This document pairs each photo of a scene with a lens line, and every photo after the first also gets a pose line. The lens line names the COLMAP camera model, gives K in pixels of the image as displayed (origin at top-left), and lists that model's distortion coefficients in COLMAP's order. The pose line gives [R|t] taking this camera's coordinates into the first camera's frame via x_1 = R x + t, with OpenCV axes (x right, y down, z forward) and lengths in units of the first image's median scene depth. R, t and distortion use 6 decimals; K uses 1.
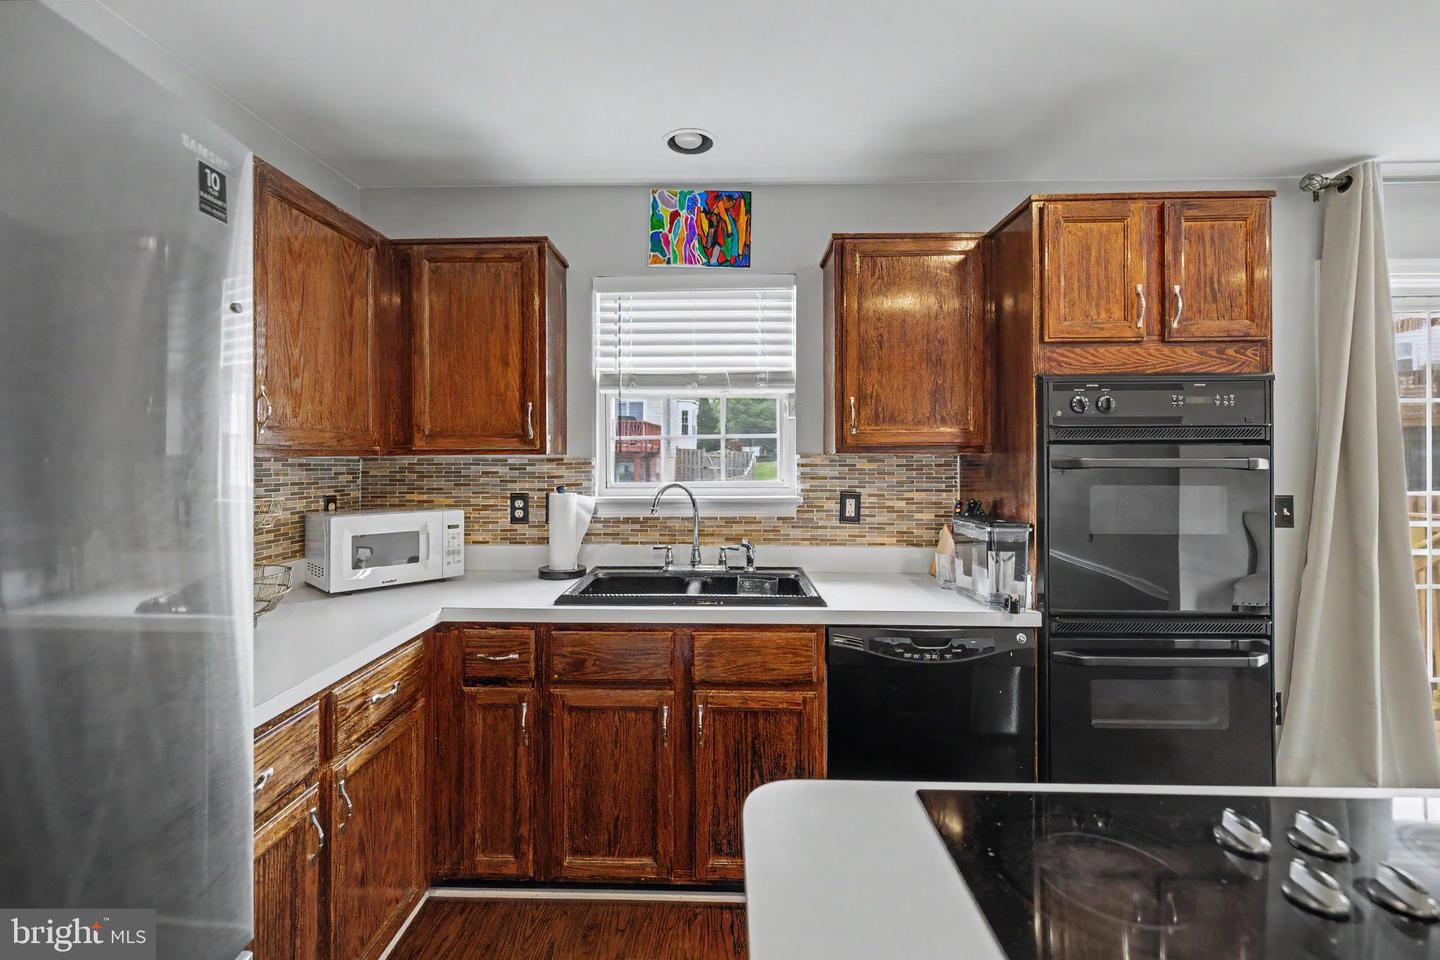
lens RADIAL K [[620.8, 0, 708.3], [0, 620.8, 458.2], [0, 0, 1]] dist [-0.004014, 0.001358]
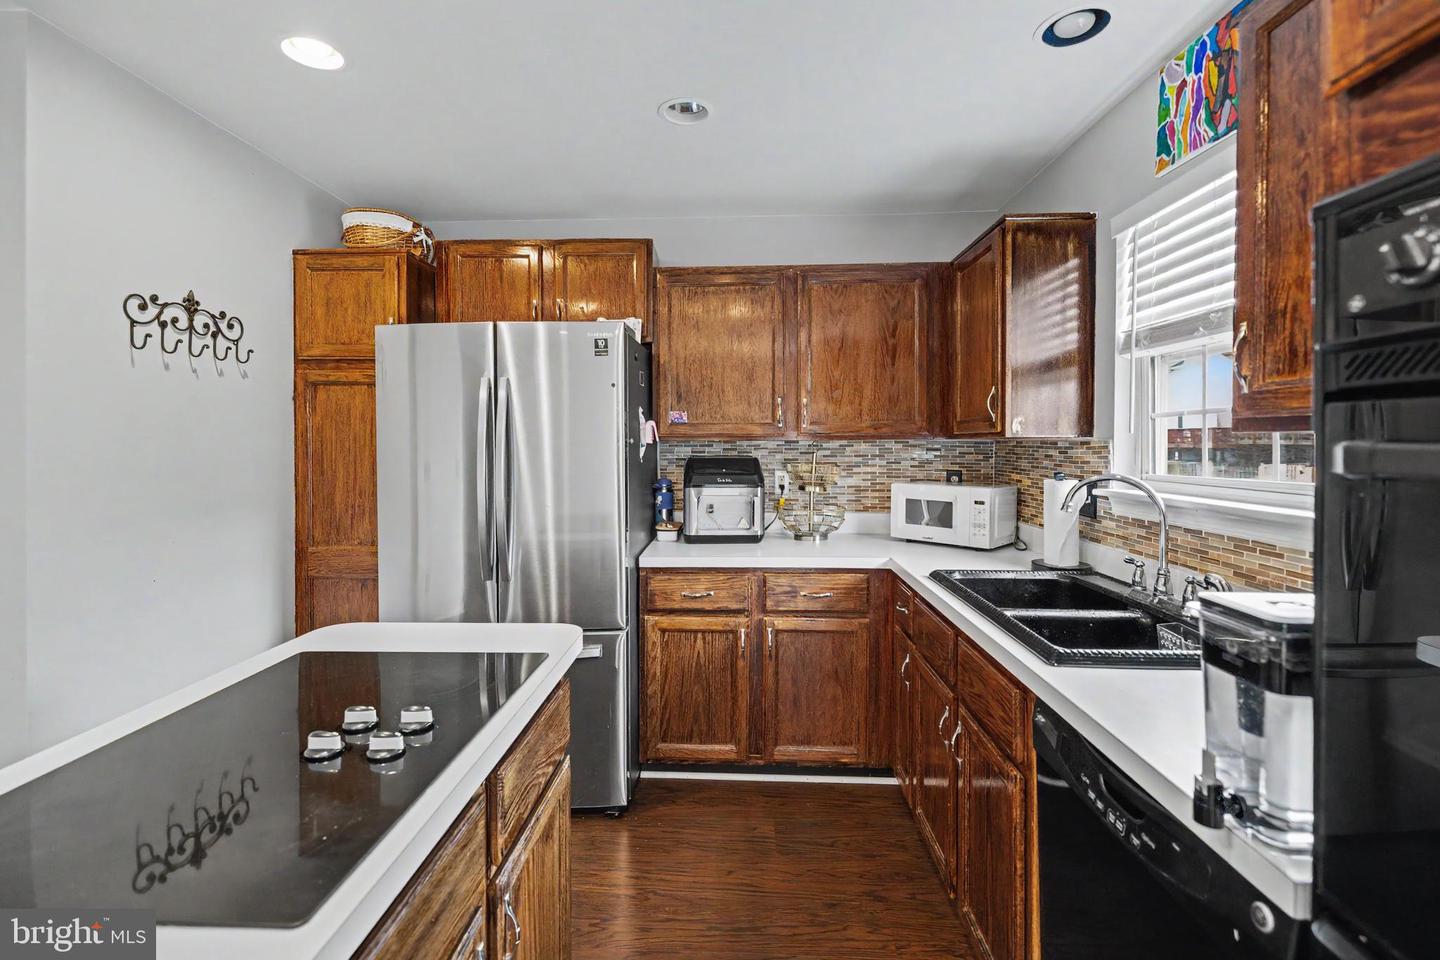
lens RADIAL K [[620.8, 0, 722.6], [0, 620.8, 444.3], [0, 0, 1]] dist [-0.004014, 0.001358]
pose [[-0.009673, 0.006182, -0.999934, 0.683789], [0.000789, 0.999981, 0.006175, -0.001613], [0.999953, -0.000730, -0.009678, 0.531869]]
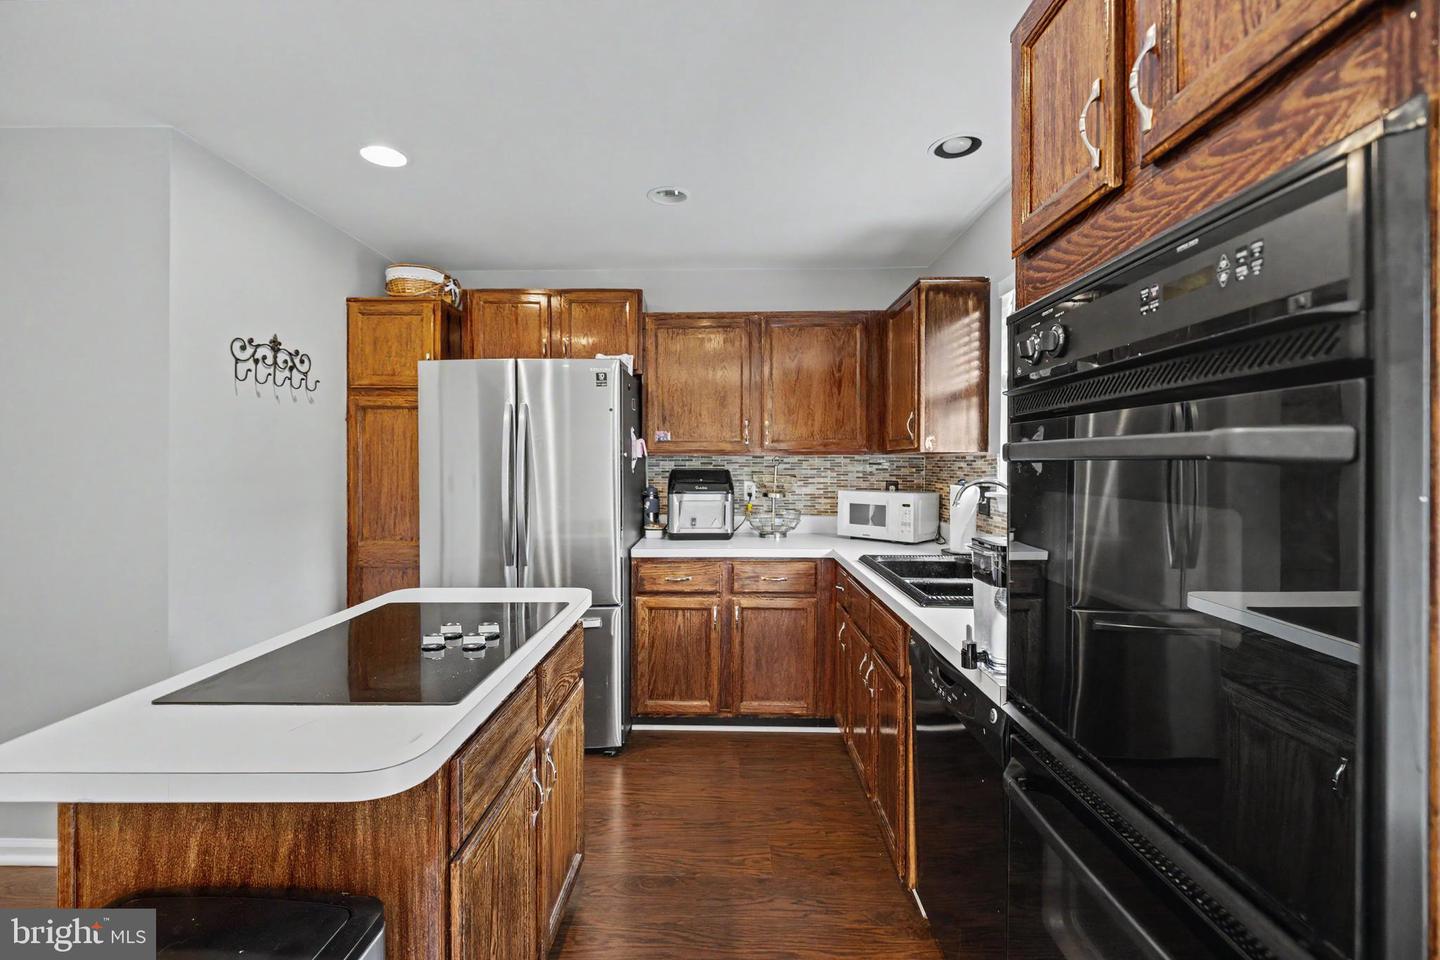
lens RADIAL K [[620.8, 0, 721.4], [0, 620.8, 466.9], [0, 0, 1]] dist [-0.004014, 0.001358]
pose [[0.011449, 0.009202, -0.999892, 0.928254], [-0.000846, 0.999957, 0.009193, 0.011801], [0.999934, 0.000741, 0.011456, 0.553617]]
